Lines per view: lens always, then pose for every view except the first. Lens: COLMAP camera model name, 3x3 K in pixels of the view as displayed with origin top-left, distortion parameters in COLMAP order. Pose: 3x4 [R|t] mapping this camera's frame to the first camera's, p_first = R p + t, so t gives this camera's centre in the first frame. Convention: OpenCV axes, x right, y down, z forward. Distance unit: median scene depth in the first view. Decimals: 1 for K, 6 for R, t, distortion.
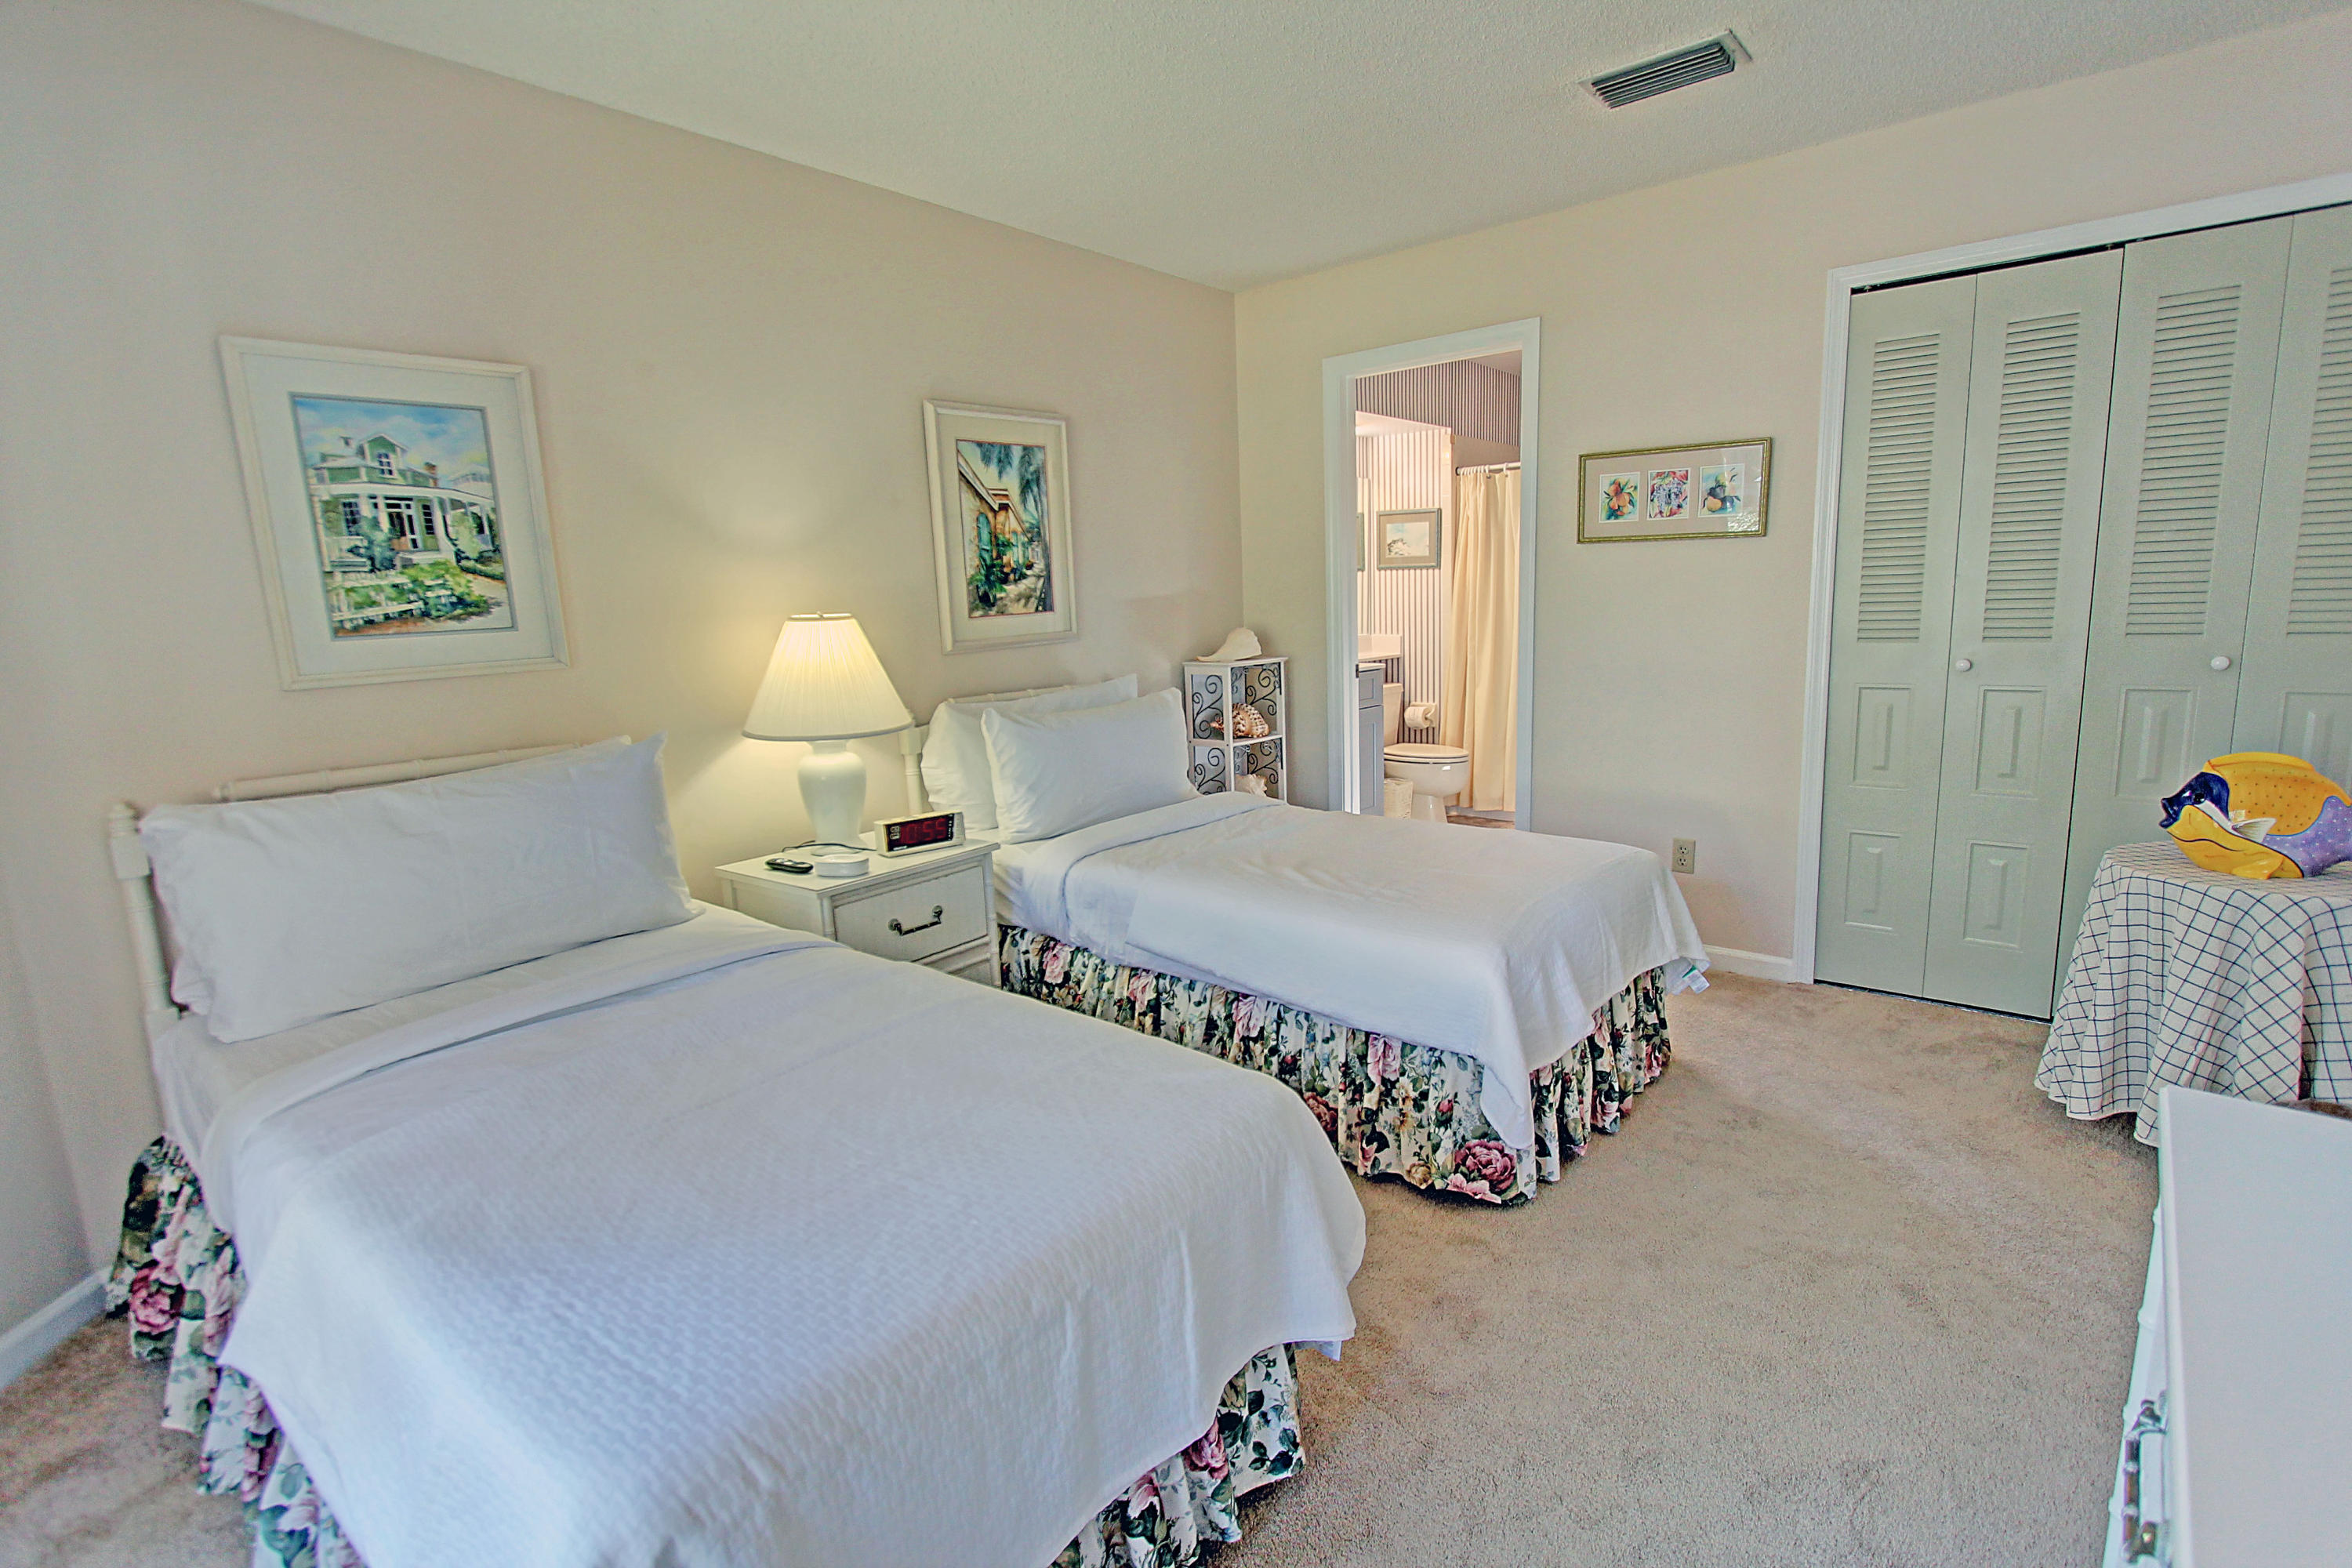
lens RADIAL K [[1111.7, 0, 1176.0], [0, 1111.7, 784.0], [0, 0, 1]] dist [-0.005503, -0.000591]
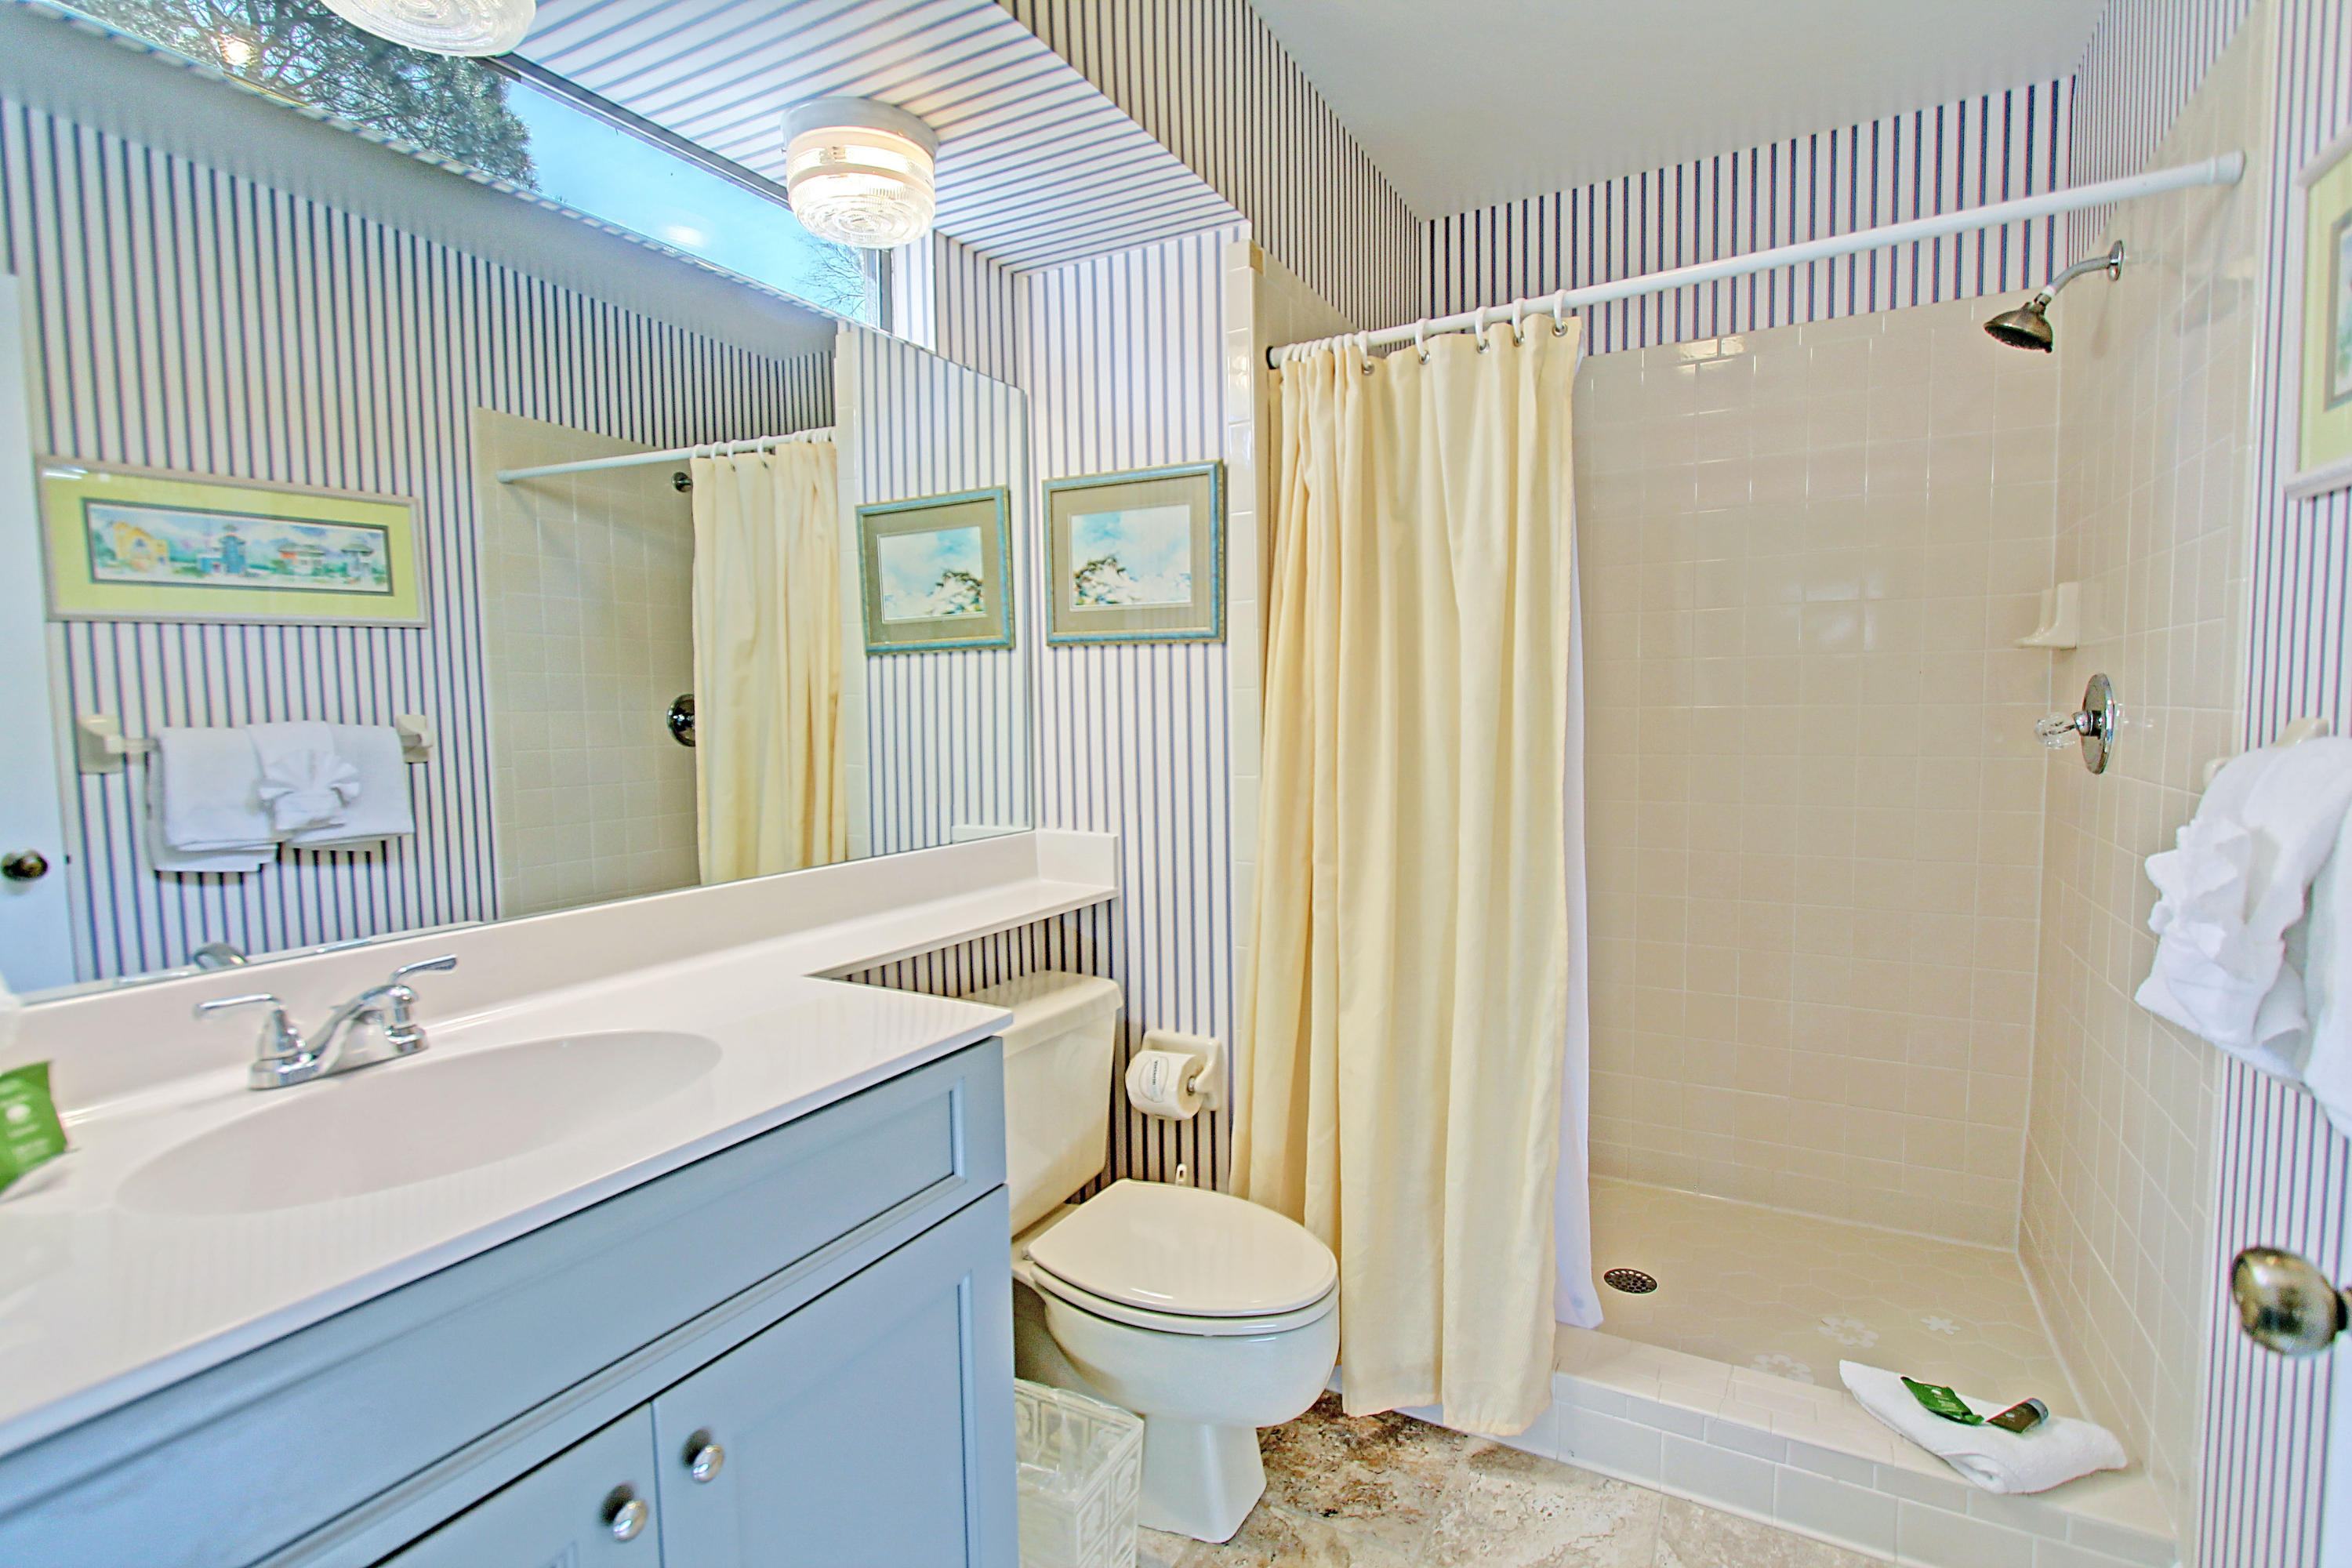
lens RADIAL K [[1111.7, 0, 1176.0], [0, 1111.7, 784.0], [0, 0, 1]] dist [-0.005503, -0.000591]
pose [[0.978904, 0.008062, 0.204161, 0.151544], [0.012767, 0.994855, -0.100499, -0.116011], [-0.203921, 0.100986, 0.973765, 0.665219]]
